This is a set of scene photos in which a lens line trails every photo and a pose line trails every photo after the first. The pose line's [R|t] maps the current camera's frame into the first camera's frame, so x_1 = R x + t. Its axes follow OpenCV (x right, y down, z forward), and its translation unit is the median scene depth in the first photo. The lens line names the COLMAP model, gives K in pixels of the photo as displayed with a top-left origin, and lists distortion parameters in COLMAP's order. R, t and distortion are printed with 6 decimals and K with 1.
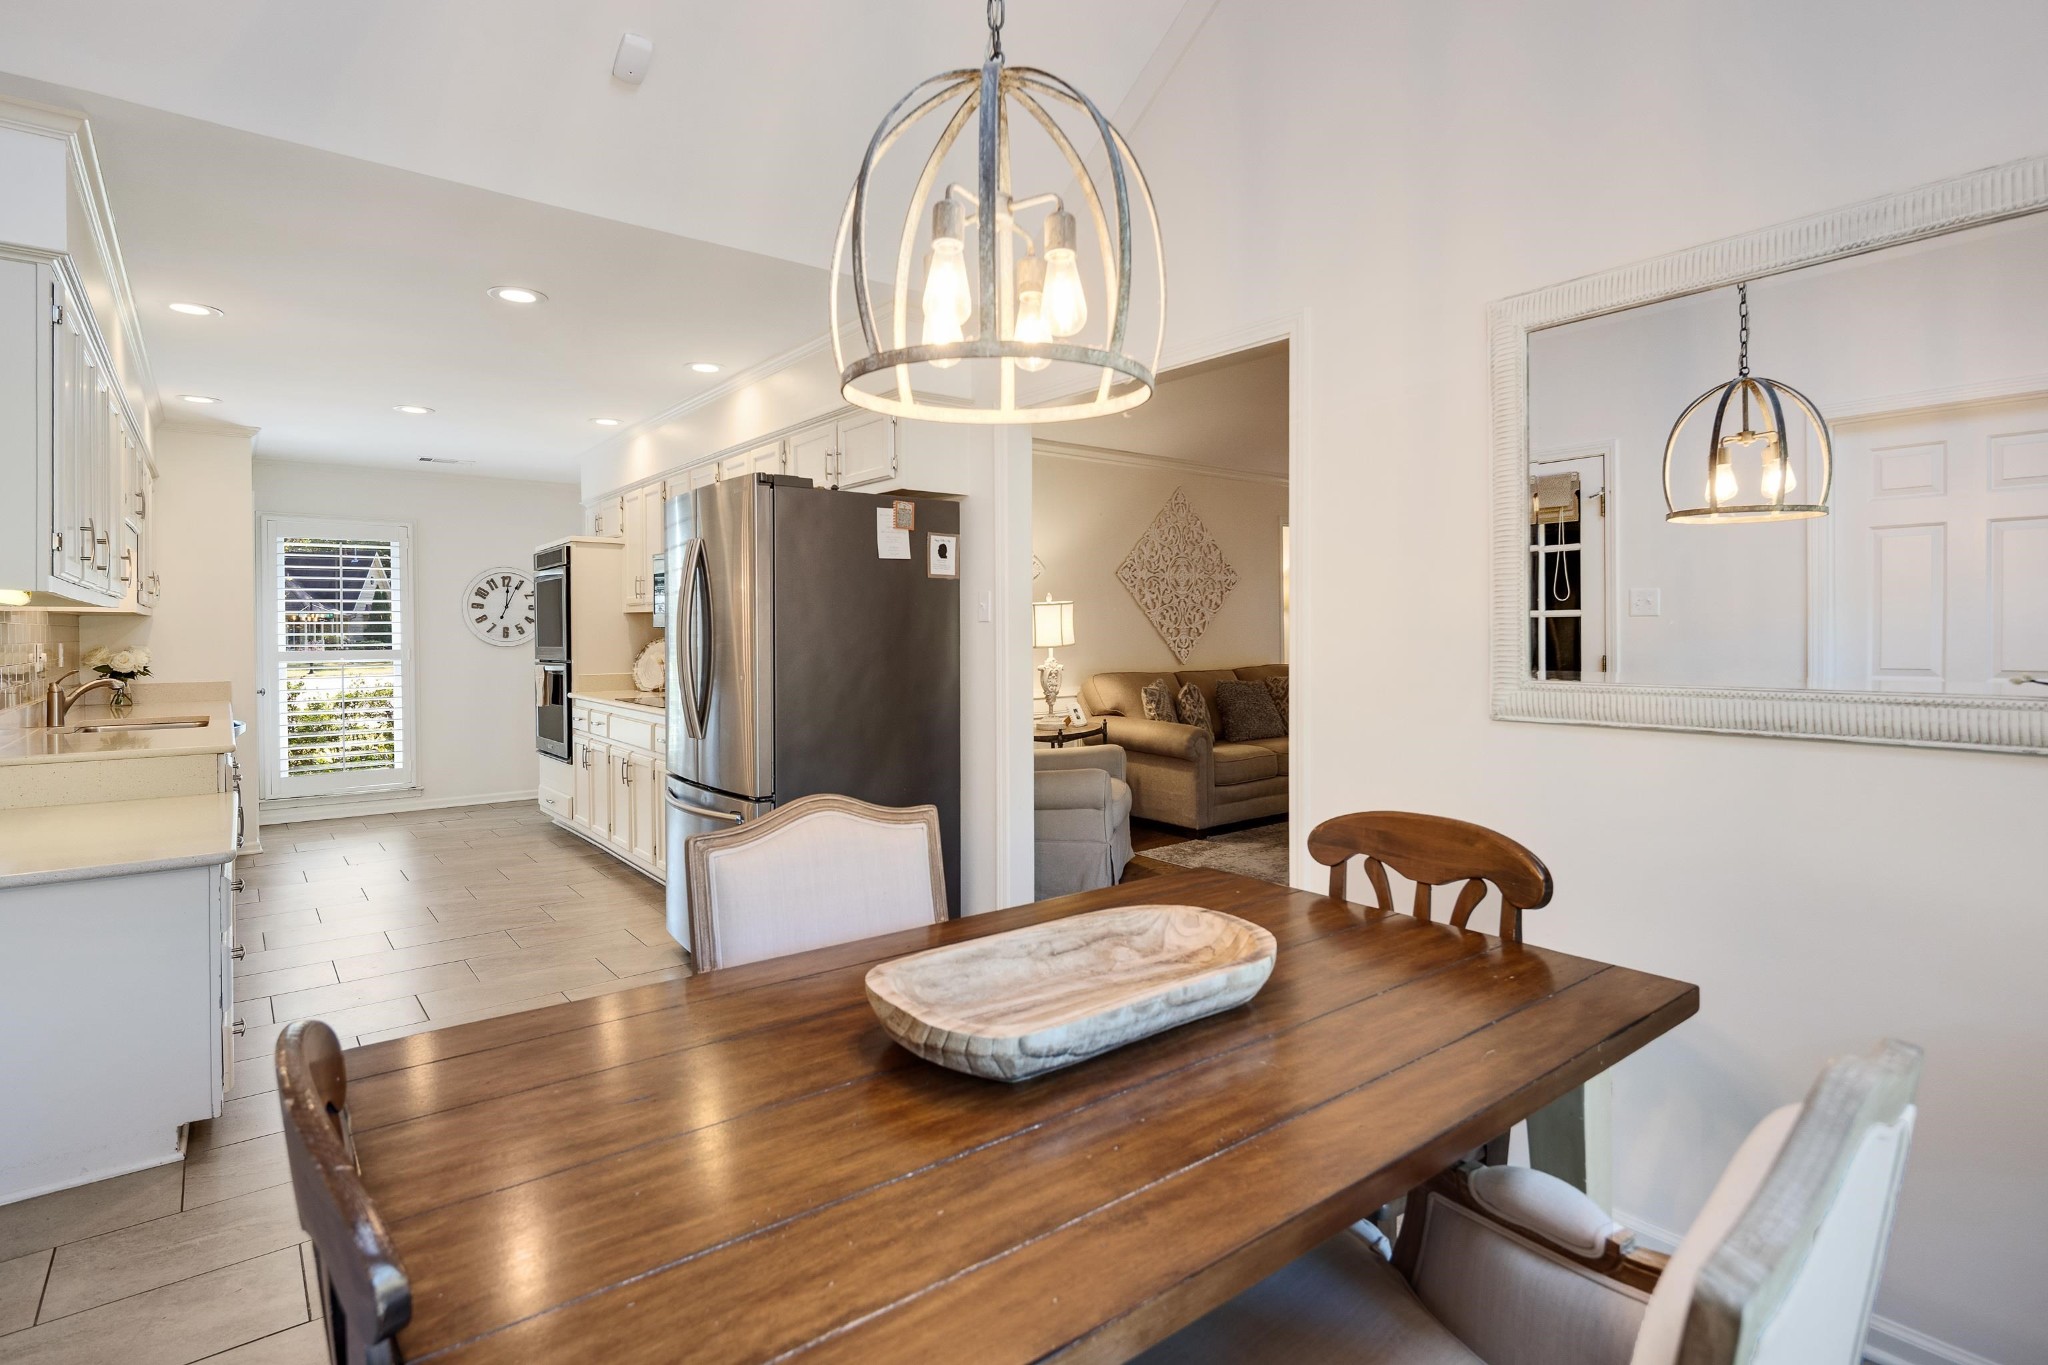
lens RADIAL K [[990.6, 0, 1001.6], [0, 990.6, 642.8], [0, 0, 1]] dist [0.000130, -0.000990]
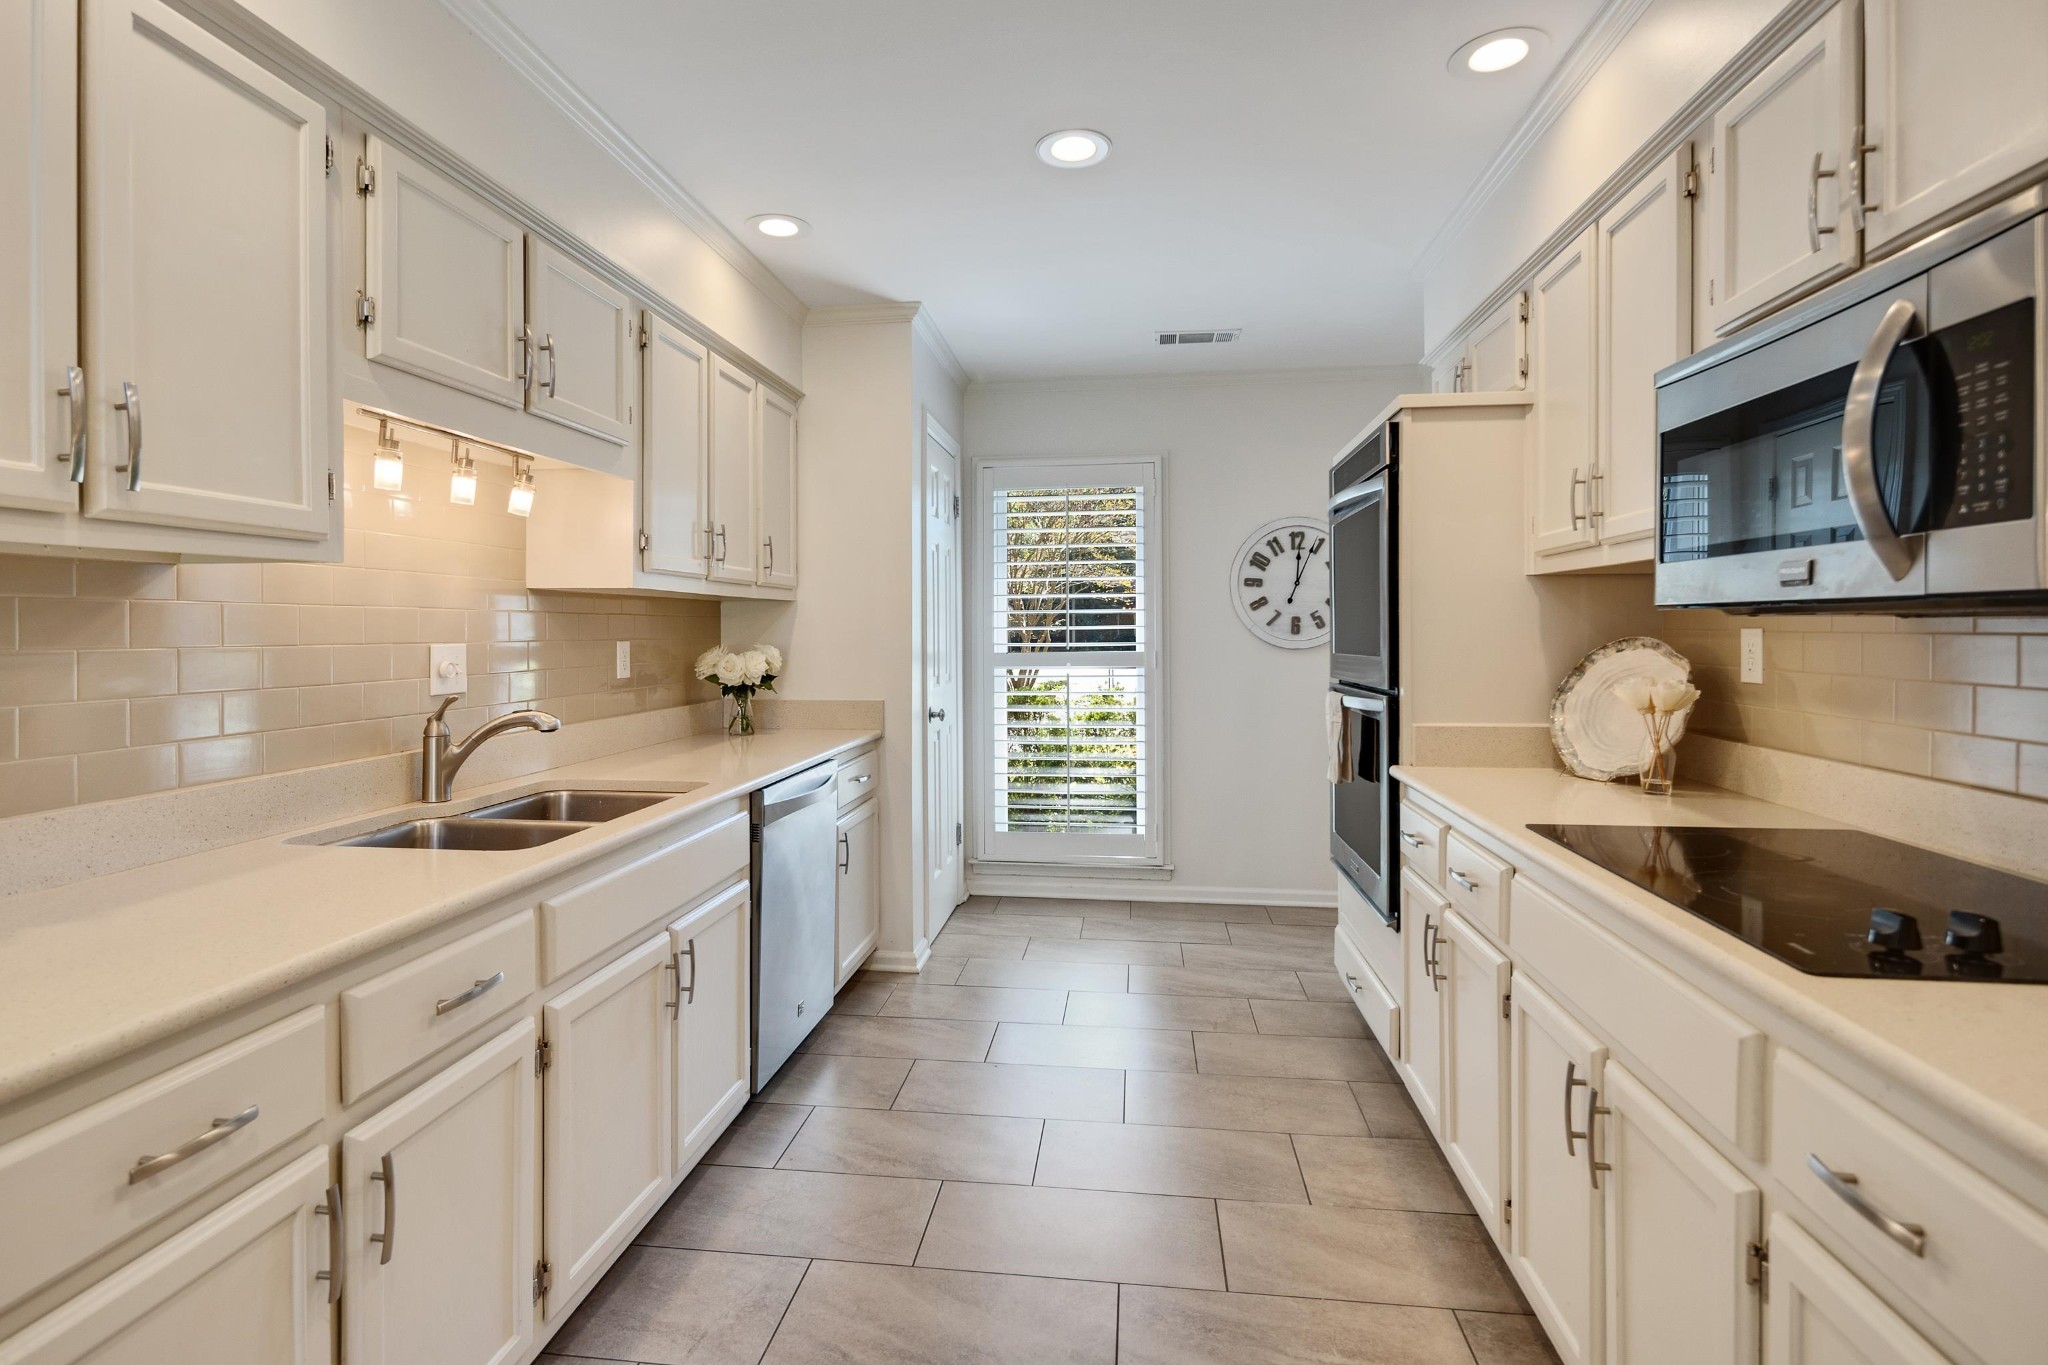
lens RADIAL K [[990.6, 0, 1020.1], [0, 990.6, 636.3], [0, 0, 1]] dist [0.000130, -0.000990]
pose [[0.709565, 0.006488, -0.704610, -0.234263], [-0.007296, 0.999972, 0.001861, -0.004694], [0.704602, 0.003821, 0.709592, 0.545884]]
